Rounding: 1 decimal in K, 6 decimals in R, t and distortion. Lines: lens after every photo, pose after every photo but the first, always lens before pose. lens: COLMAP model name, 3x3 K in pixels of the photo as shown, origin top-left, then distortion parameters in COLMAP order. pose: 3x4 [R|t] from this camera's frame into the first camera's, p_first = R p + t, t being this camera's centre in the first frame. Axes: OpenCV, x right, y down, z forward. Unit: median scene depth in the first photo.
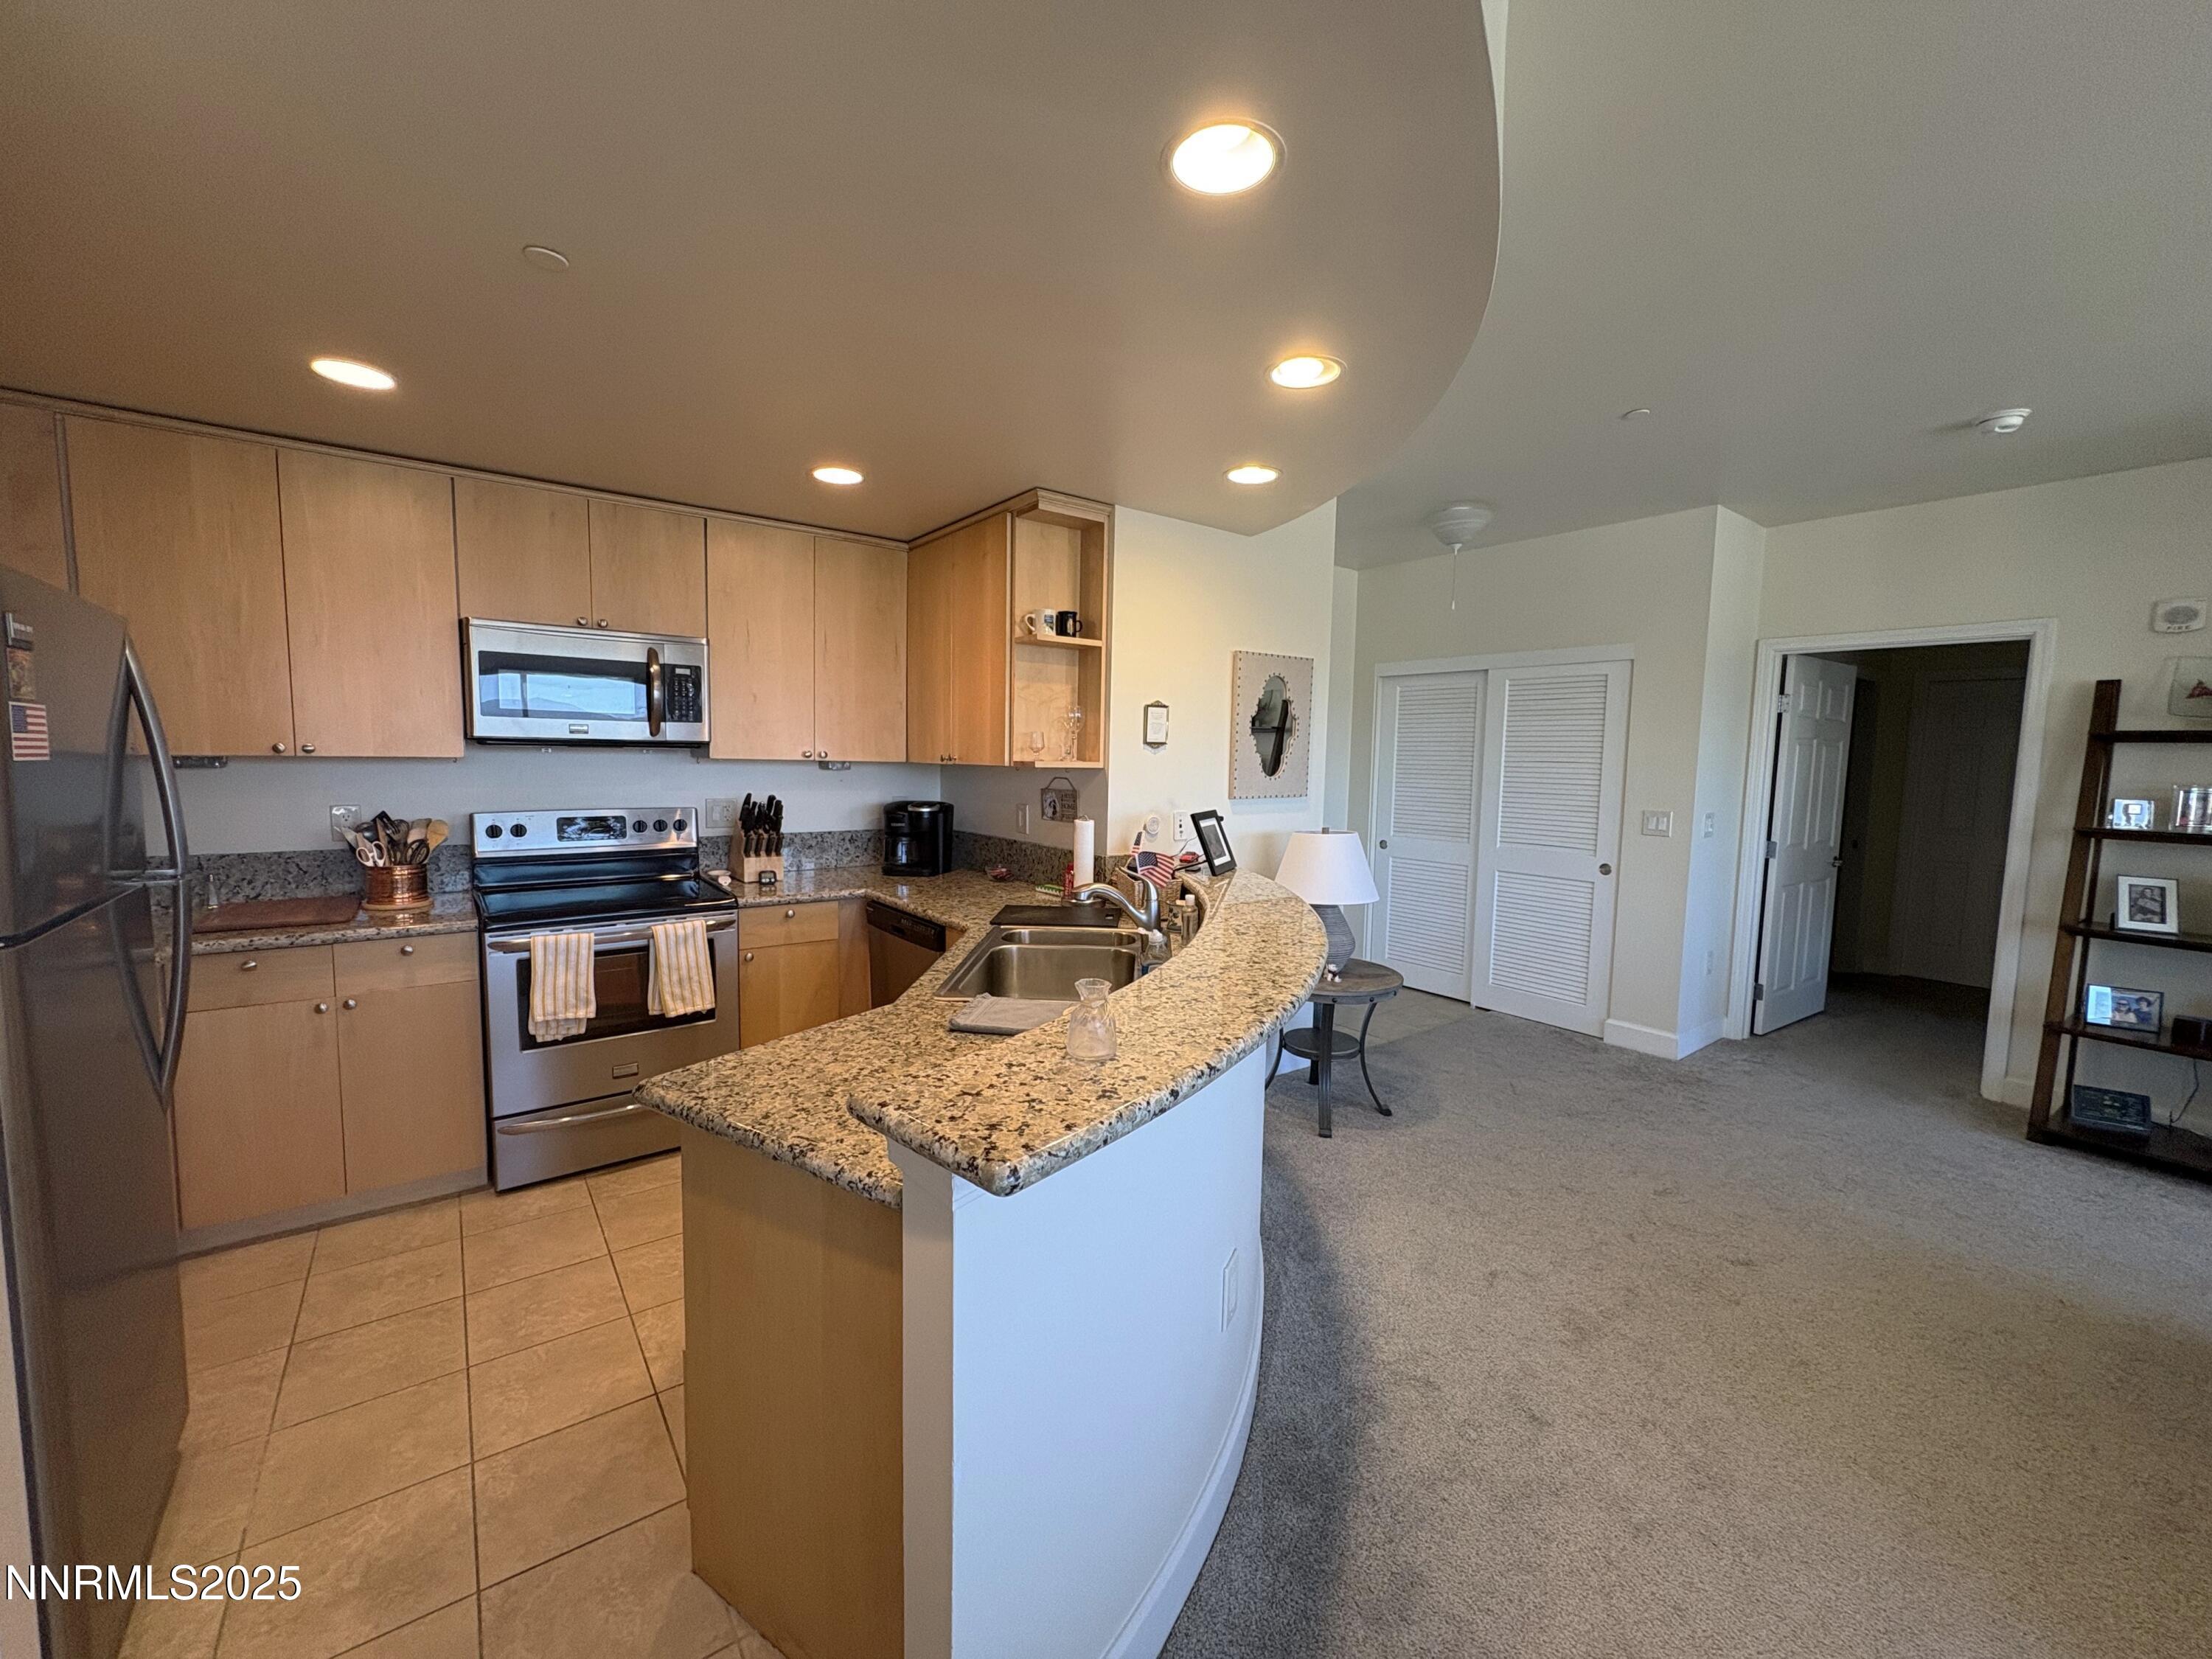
lens RADIAL K [[876.1, 0, 1100.6], [0, 876.1, 829.7], [0, 0, 1]] dist [-0.000025, 0.000310]
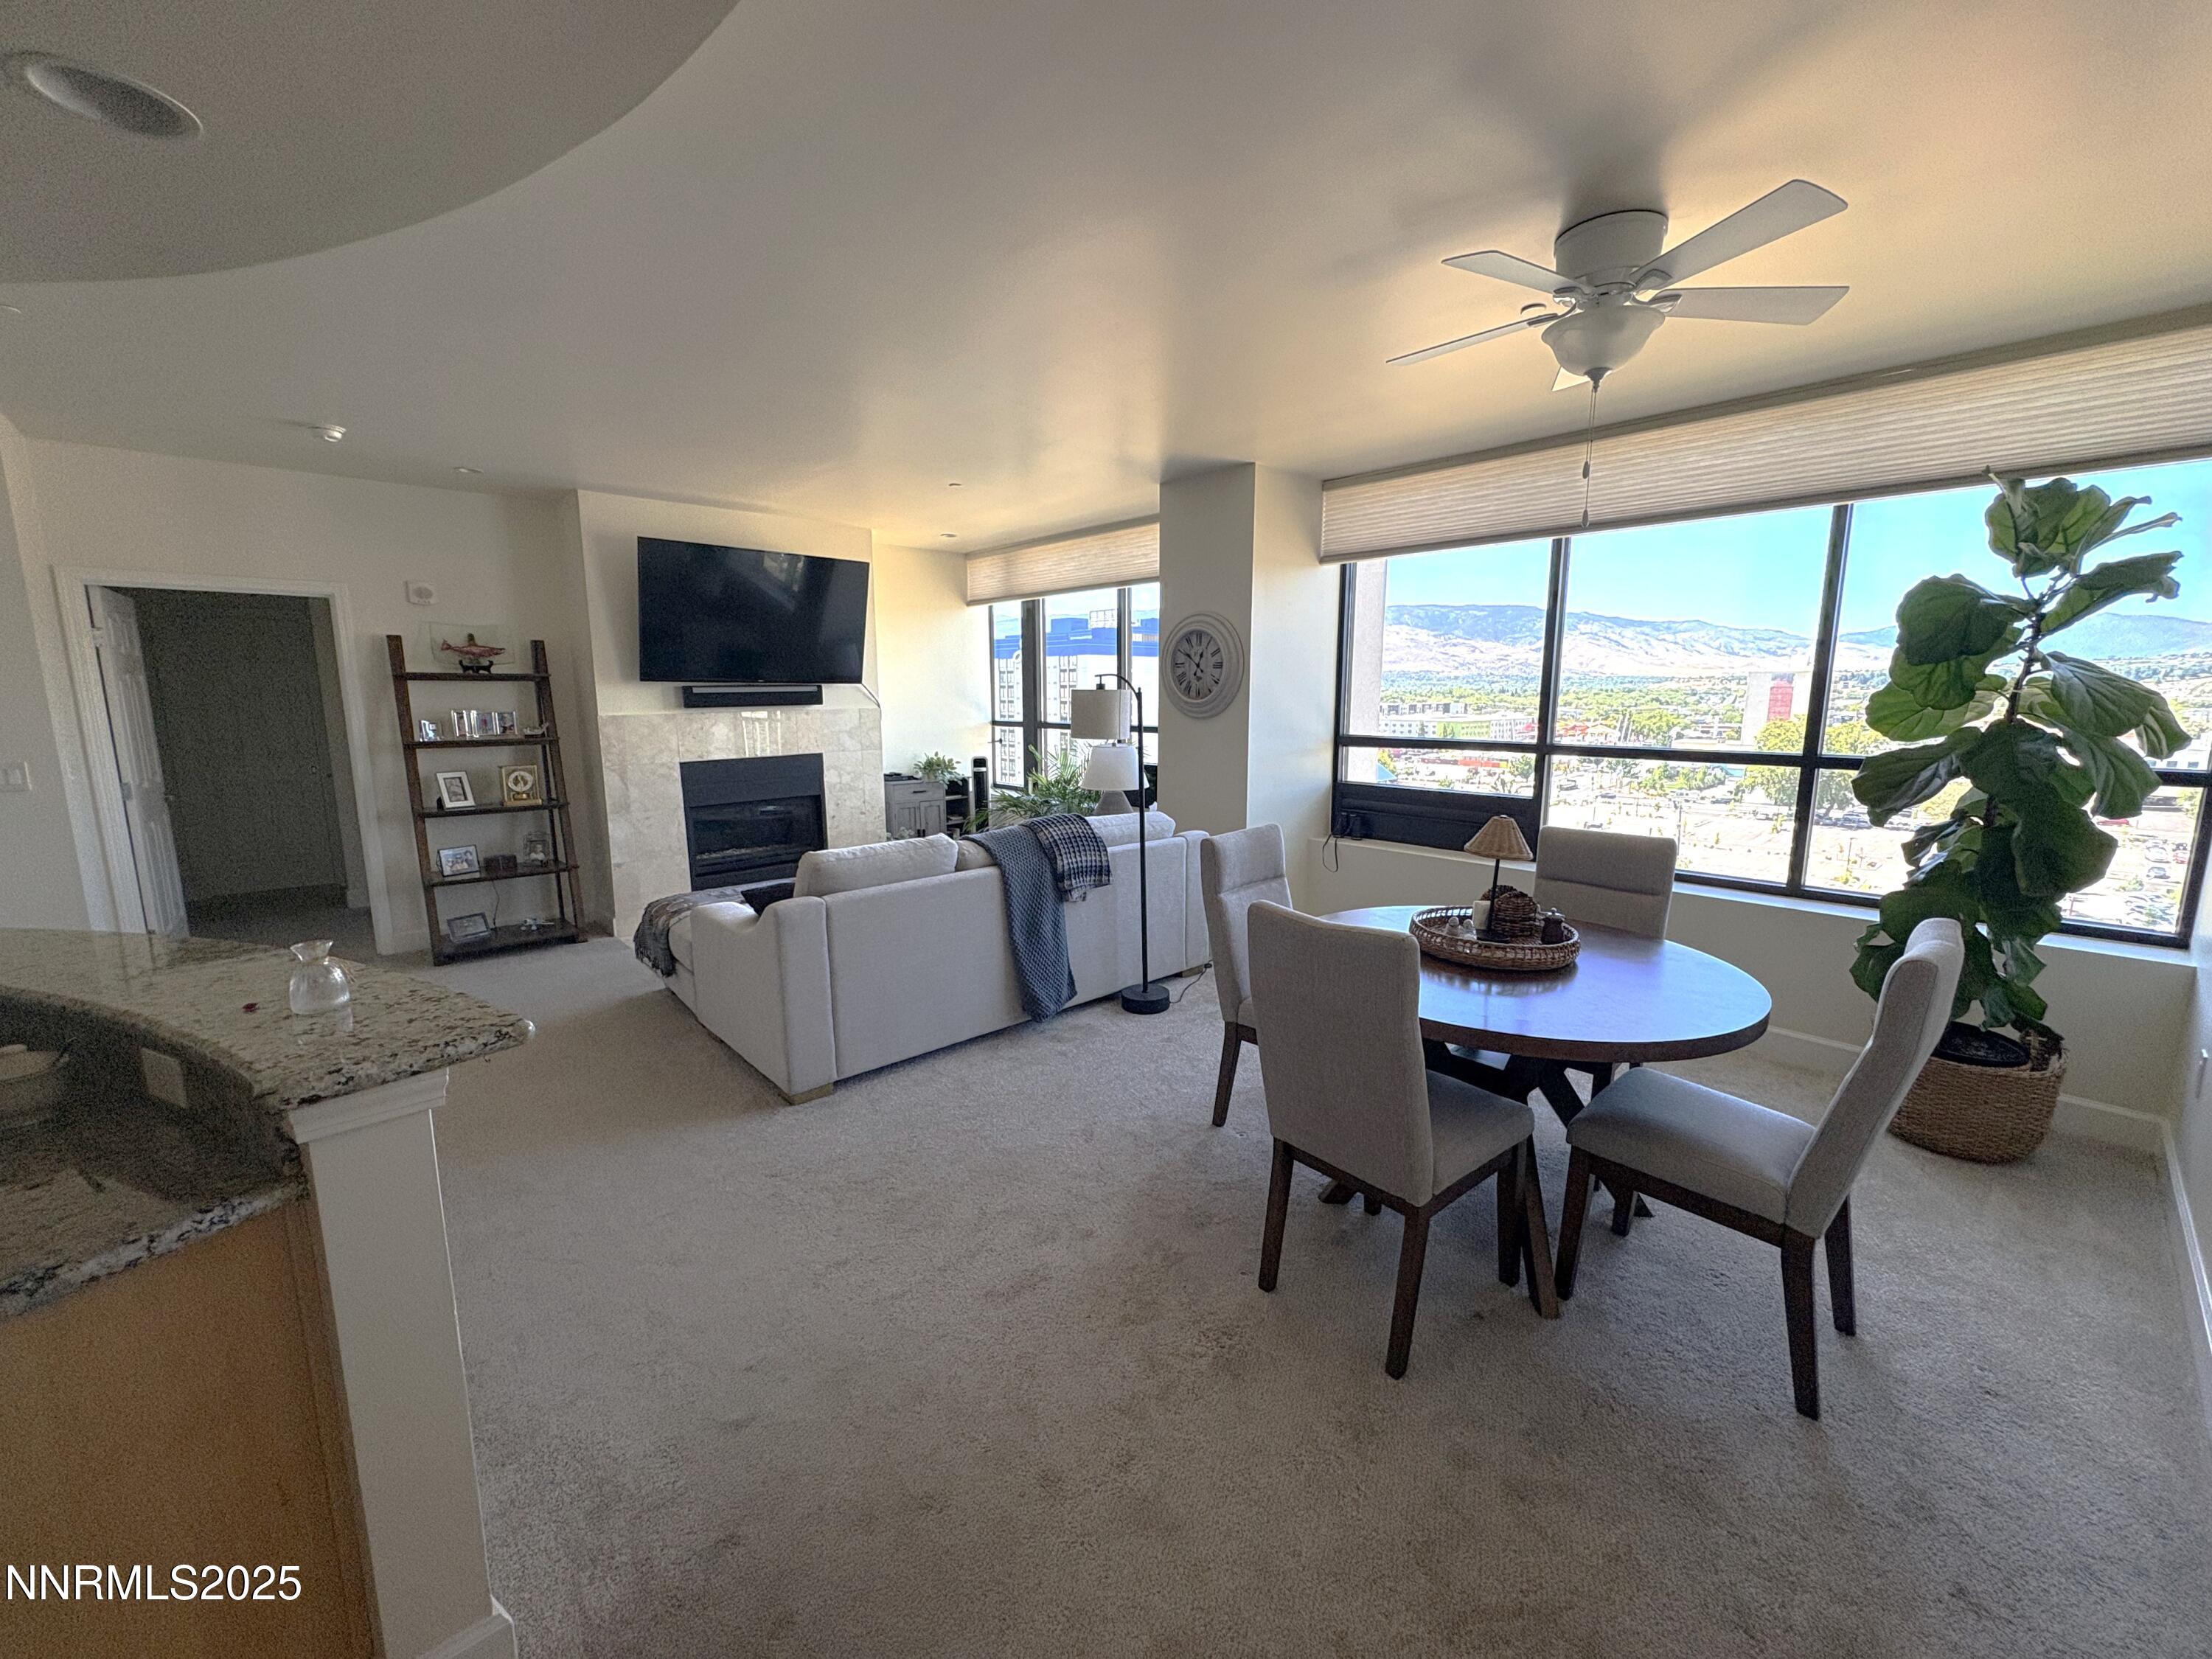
lens RADIAL K [[876.1, 0, 1107.2], [0, 876.1, 830.0], [0, 0, 1]] dist [-0.000025, 0.000310]
pose [[-0.109094, -0.174961, 0.978513, -0.431406], [0.086764, 0.978955, 0.184714, -0.029451], [-0.990238, 0.105051, -0.091618, 0.040987]]
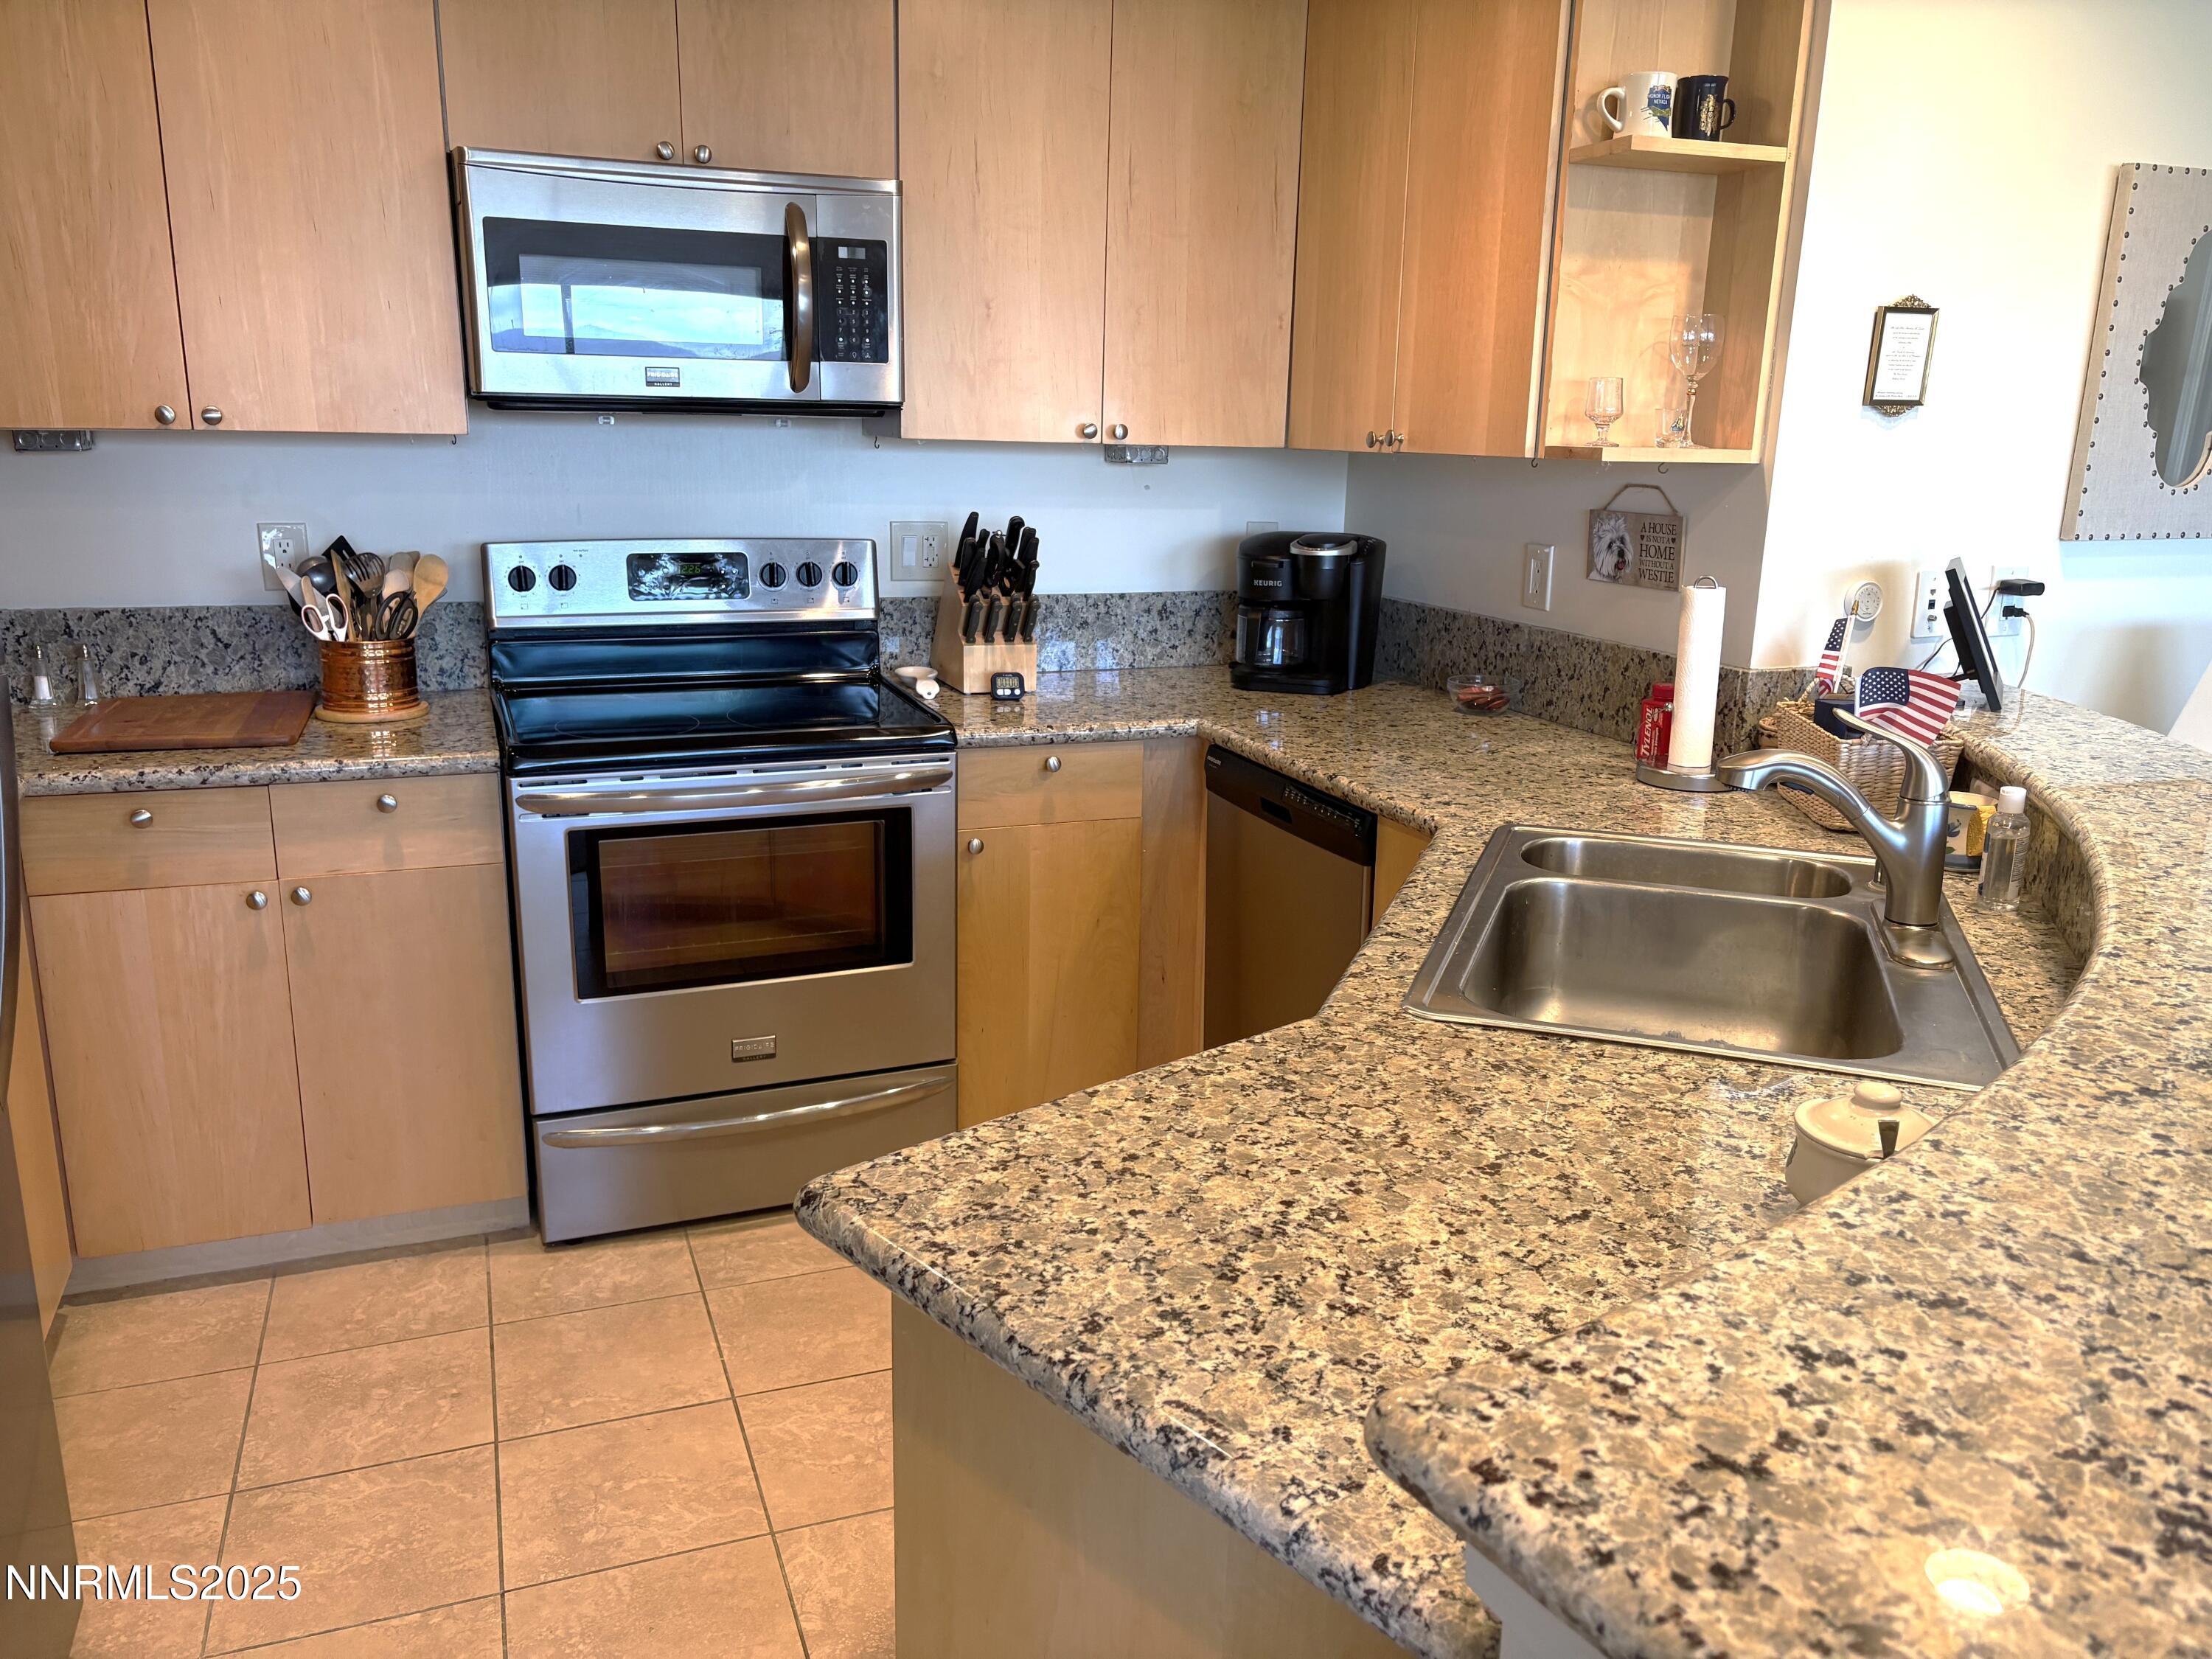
lens RADIAL K [[1667.0, 0, 1112.7], [0, 1667.0, 834.5], [0, 0, 1]] dist [0.041432, -0.041315]
pose [[0.962088, 0.066173, -0.264590, -0.074021], [-0.025138, 0.987506, 0.155567, -0.011671], [0.271578, -0.143018, 0.951731, 0.115399]]
